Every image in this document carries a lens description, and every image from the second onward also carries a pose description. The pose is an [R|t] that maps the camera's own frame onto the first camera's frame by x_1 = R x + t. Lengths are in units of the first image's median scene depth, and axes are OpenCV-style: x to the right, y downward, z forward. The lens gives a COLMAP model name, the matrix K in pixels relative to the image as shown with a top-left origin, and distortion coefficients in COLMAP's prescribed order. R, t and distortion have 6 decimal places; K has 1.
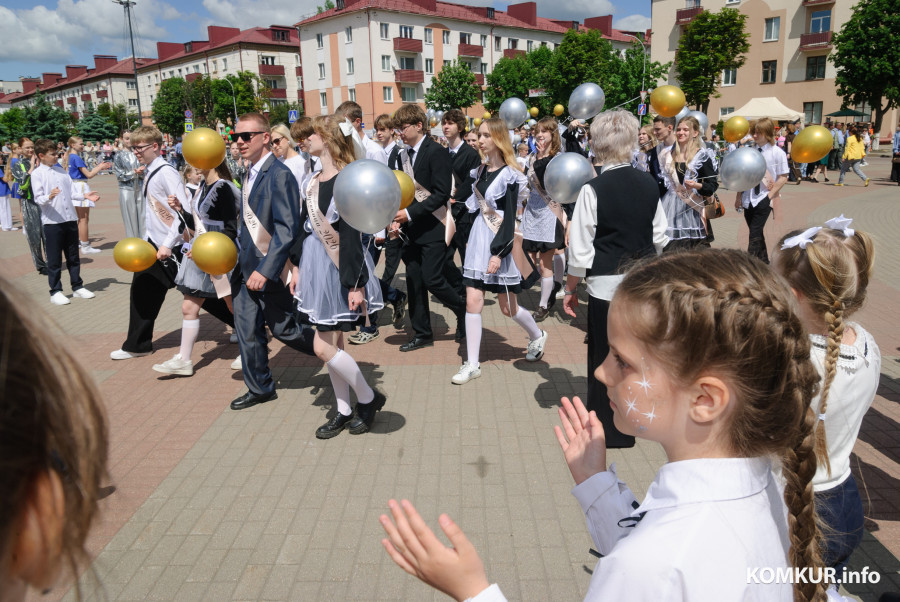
lens RADIAL K [[691.0, 0, 450.0], [0, 691.0, 301.0], [0, 0, 1]] dist [0.008571, -0.021513]
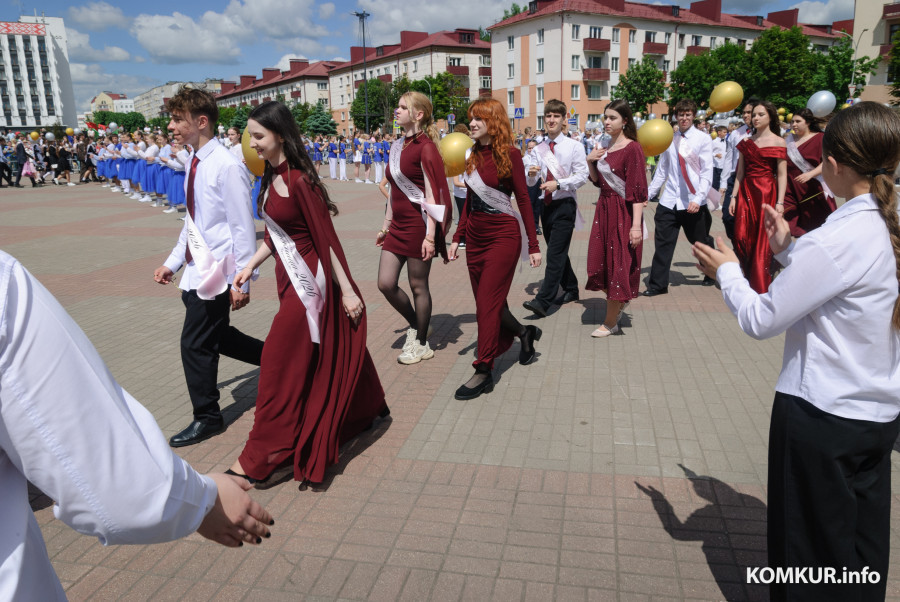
lens RADIAL K [[691.0, 0, 450.0], [0, 691.0, 301.0], [0, 0, 1]] dist [0.008571, -0.021513]
pose [[0.981622, 0.044934, -0.185471, -0.062117], [-0.044235, 0.998990, 0.007911, 0.018482], [0.185640, 0.000438, 0.982618, -0.067537]]
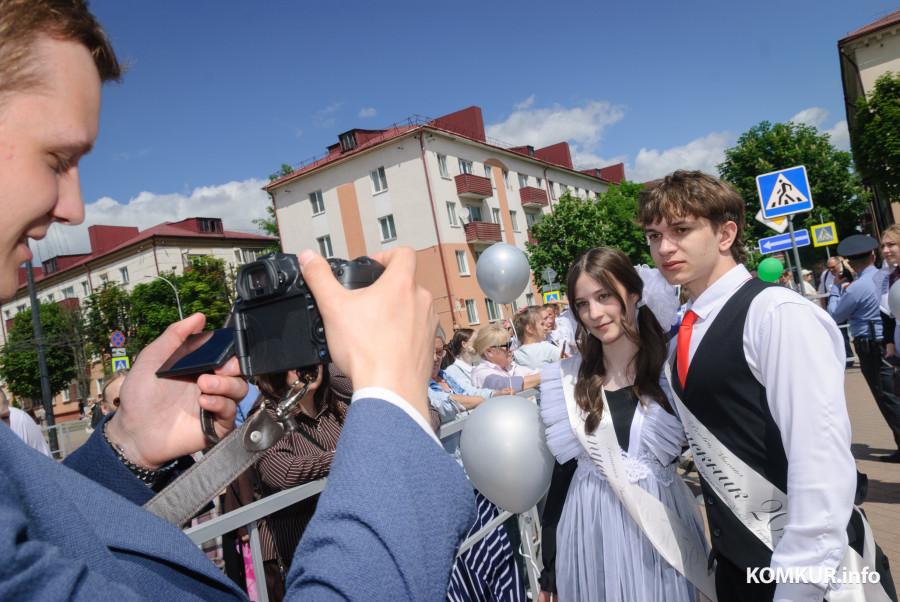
lens RADIAL K [[662.1, 0, 450.0], [0, 662.1, 301.0], [0, 0, 1]] dist [-0.013223, -0.006451]
pose [[0.955421, -0.139210, 0.260367, -0.232529], [0.211562, 0.937922, -0.274852, -0.104271], [-0.205941, 0.317683, 0.925562, 0.445994]]
